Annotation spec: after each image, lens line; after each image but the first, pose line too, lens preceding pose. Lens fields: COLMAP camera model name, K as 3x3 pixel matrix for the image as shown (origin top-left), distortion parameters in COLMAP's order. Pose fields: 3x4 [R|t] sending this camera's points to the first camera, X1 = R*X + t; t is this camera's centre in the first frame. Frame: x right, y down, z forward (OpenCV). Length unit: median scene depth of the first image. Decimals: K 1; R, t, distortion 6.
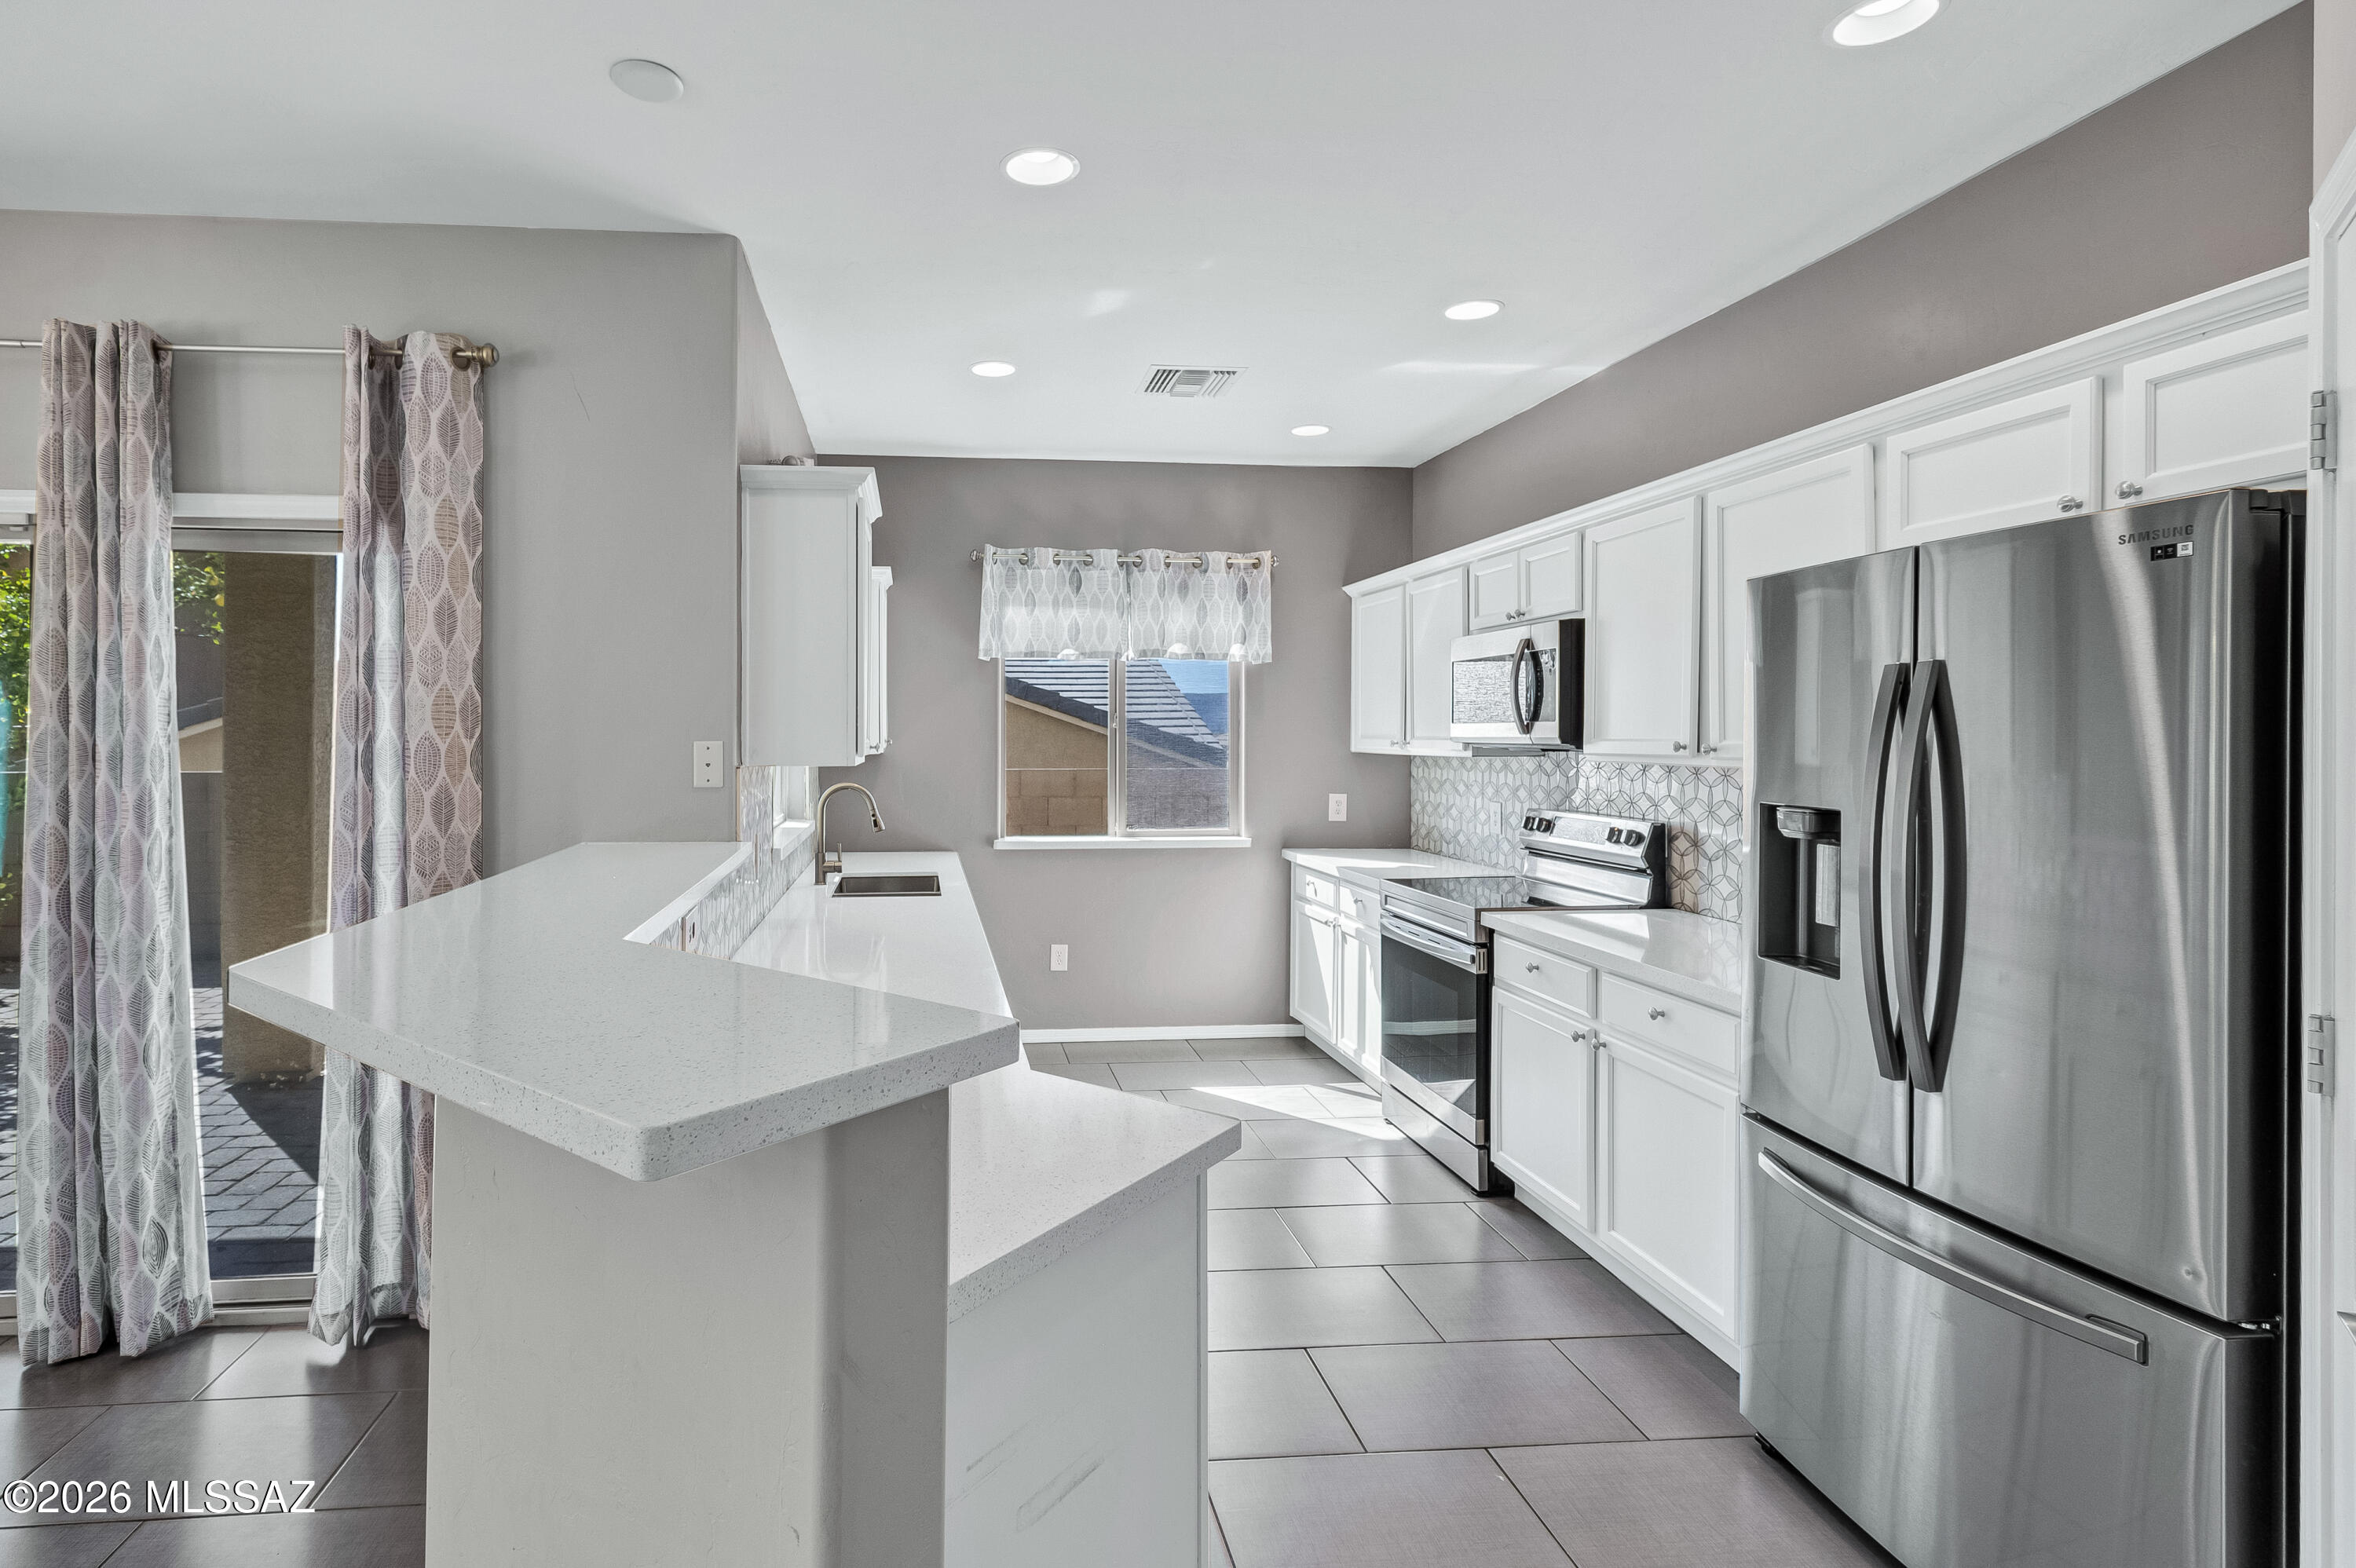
lens RADIAL K [[1174.5, 0, 1033.2], [0, 1174.5, 732.9], [0, 0, 1]] dist [-0.004891, -0.001636]
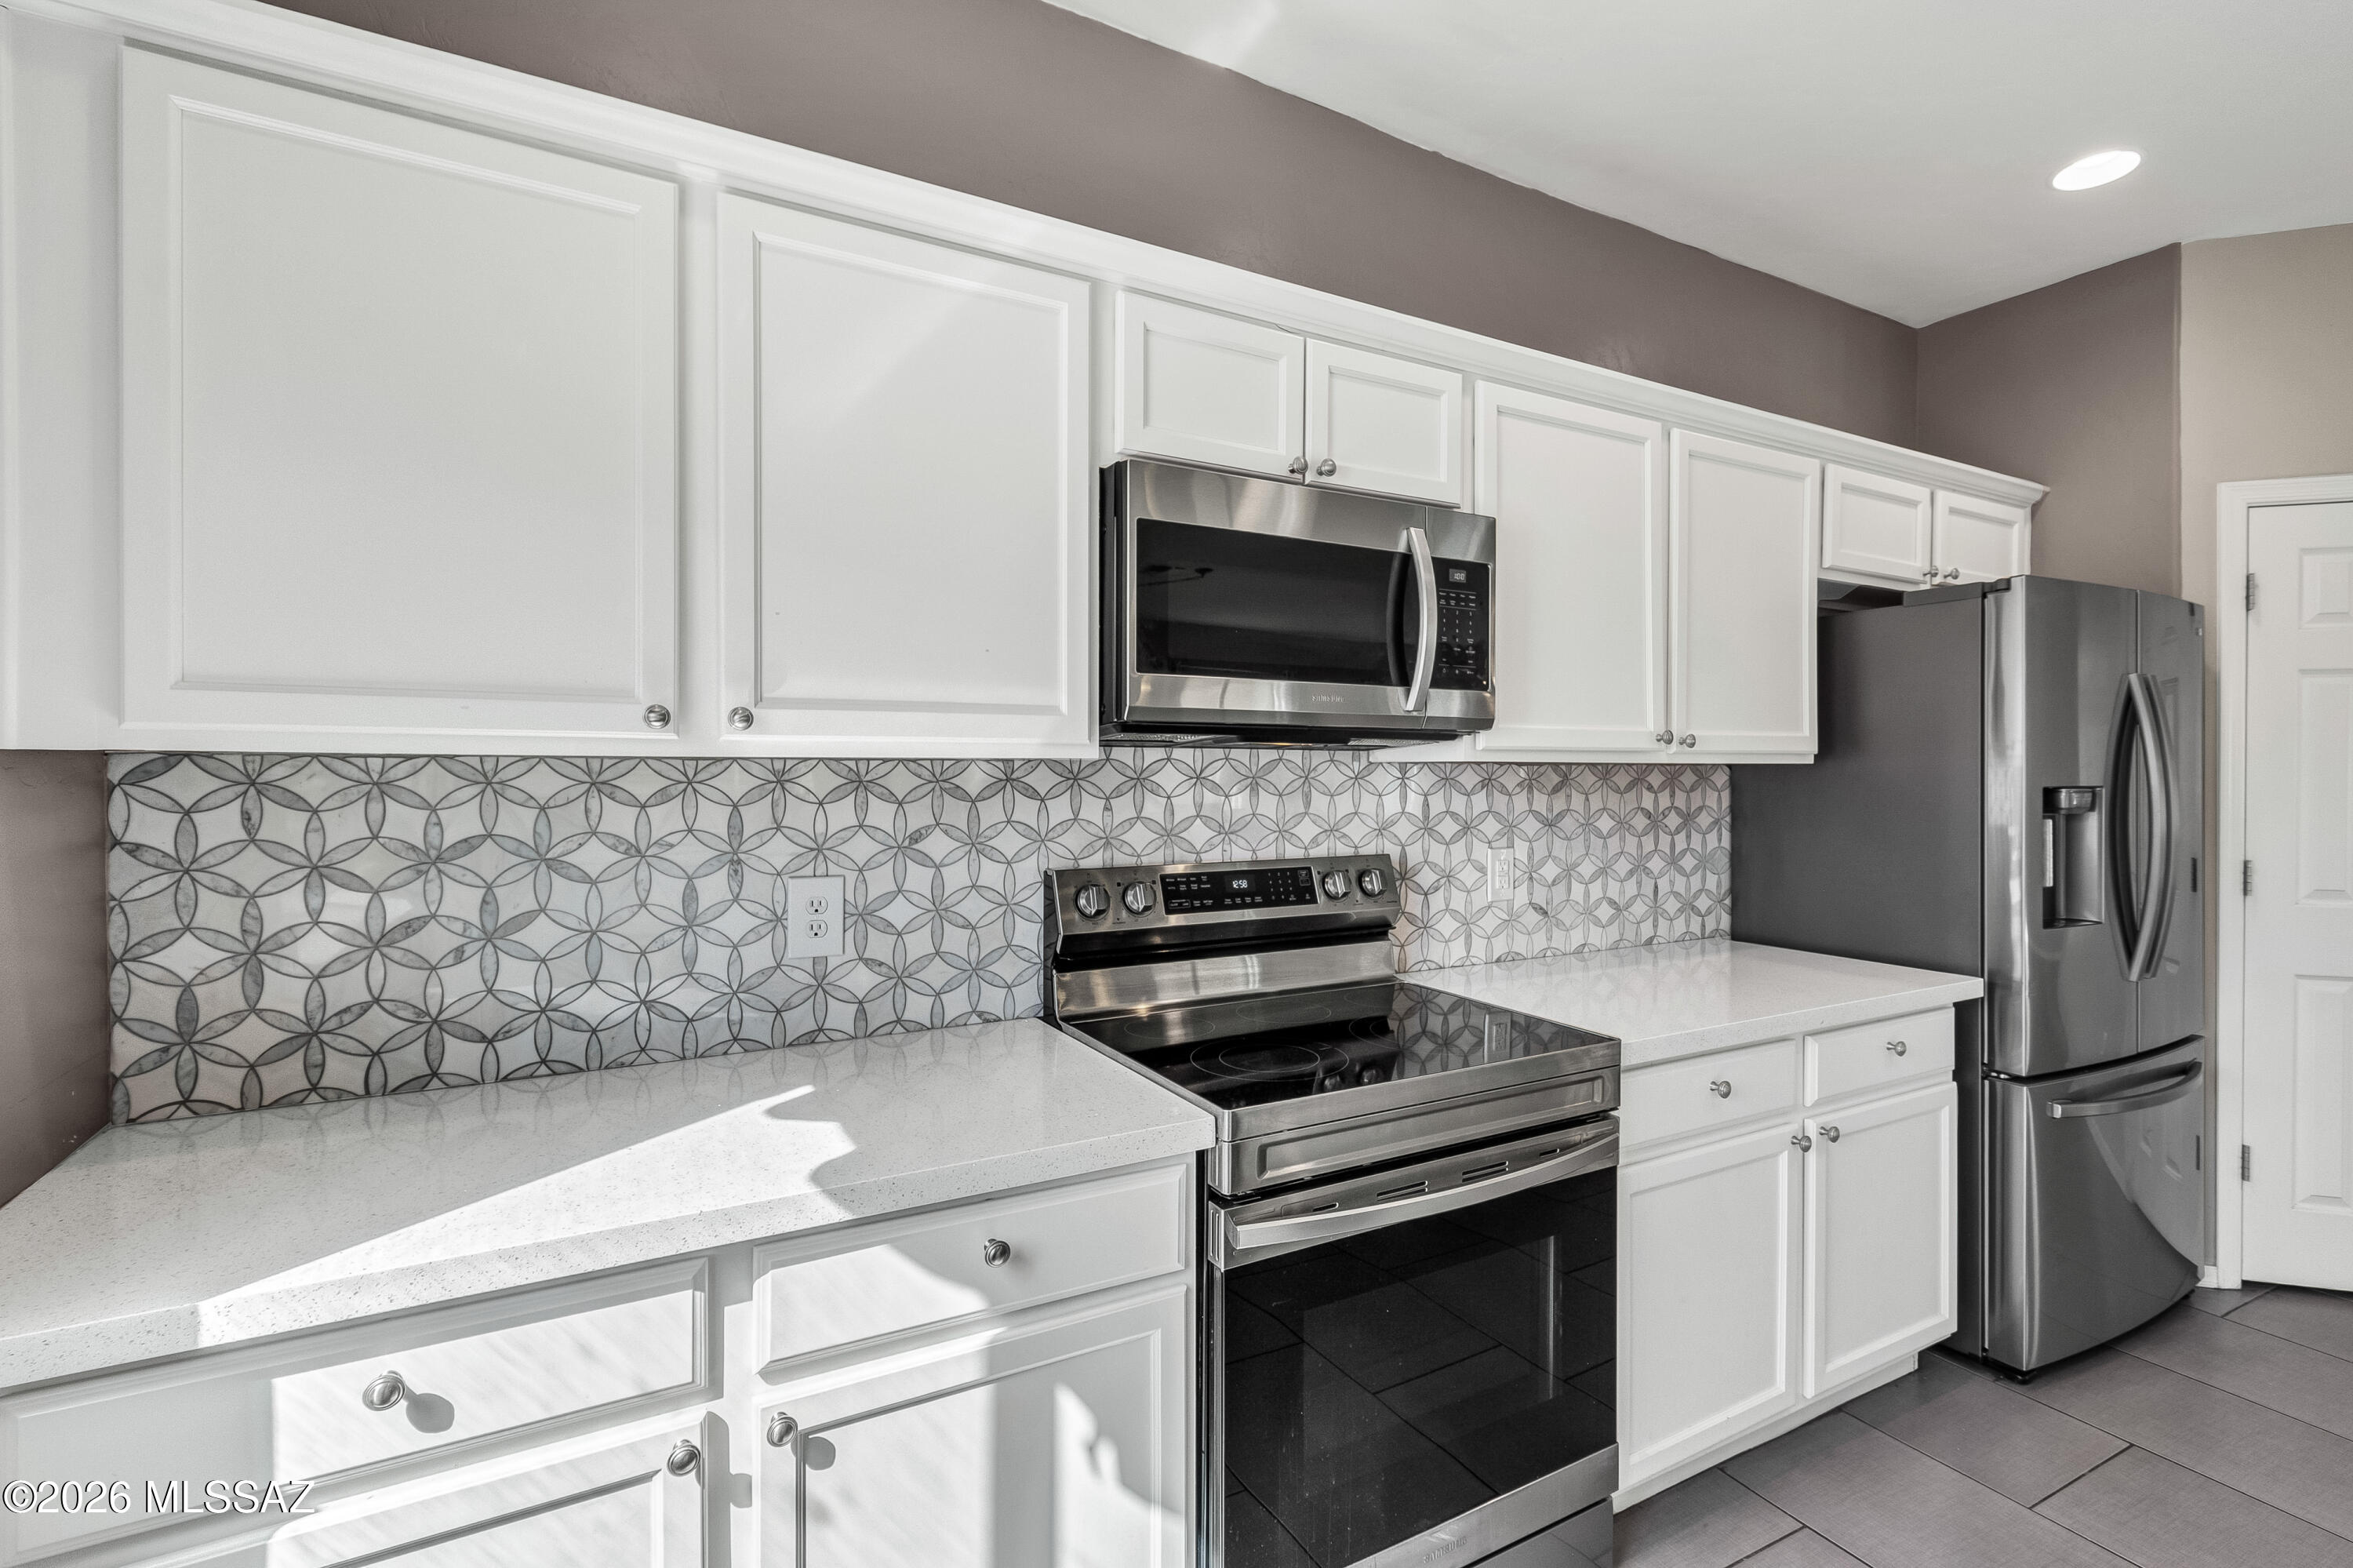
lens RADIAL K [[1072.1, 0, 1176.5], [0, 1072.1, 784.0], [0, 0, 1]] dist [-0.002882, -0.000114]
pose [[-0.400247, -0.011900, 0.916330, 0.015907], [-0.003135, 0.999928, 0.011617, 0.022407], [-0.916402, 0.001777, -0.400255, 0.995935]]
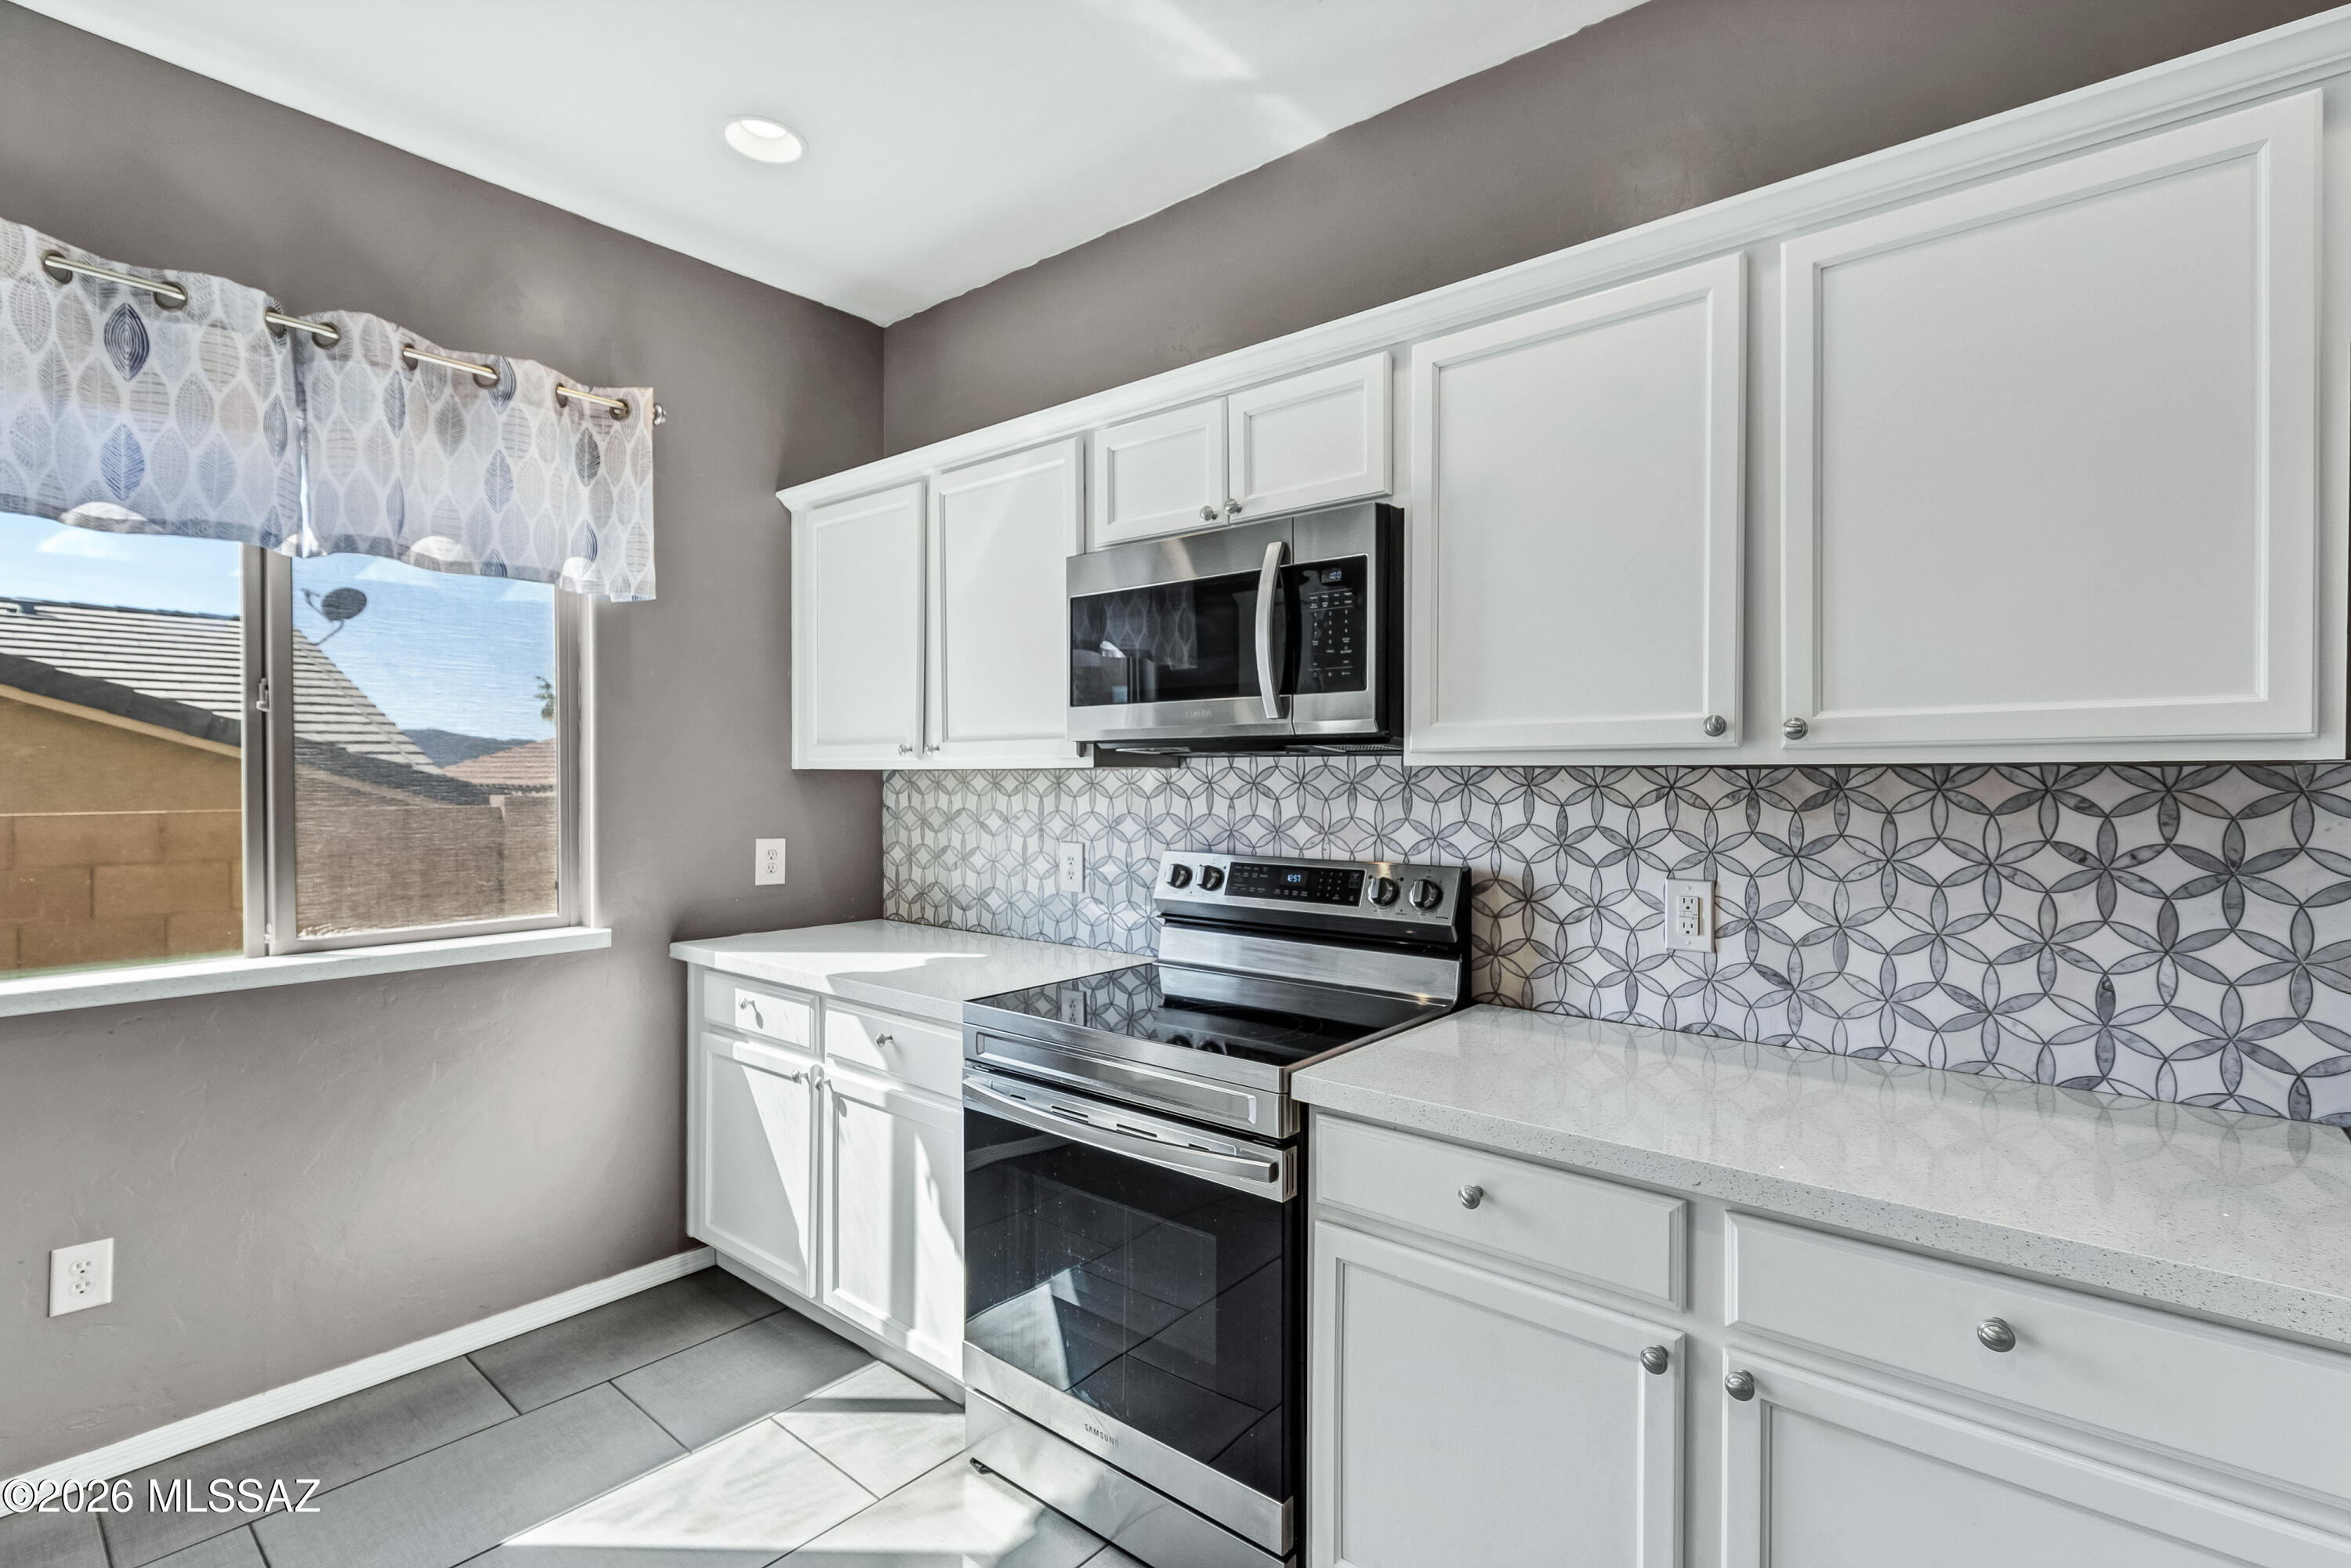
lens RADIAL K [[1057.8, 0, 1228.9], [0, 1057.8, 792.8], [0, 0, 1]] dist [0.000131, -0.001063]
pose [[0.690046, -0.009378, 0.723705, 0.036646], [-0.003077, 0.999869, 0.015890, 0.021946], [-0.723759, -0.013191, 0.689926, 0.522925]]
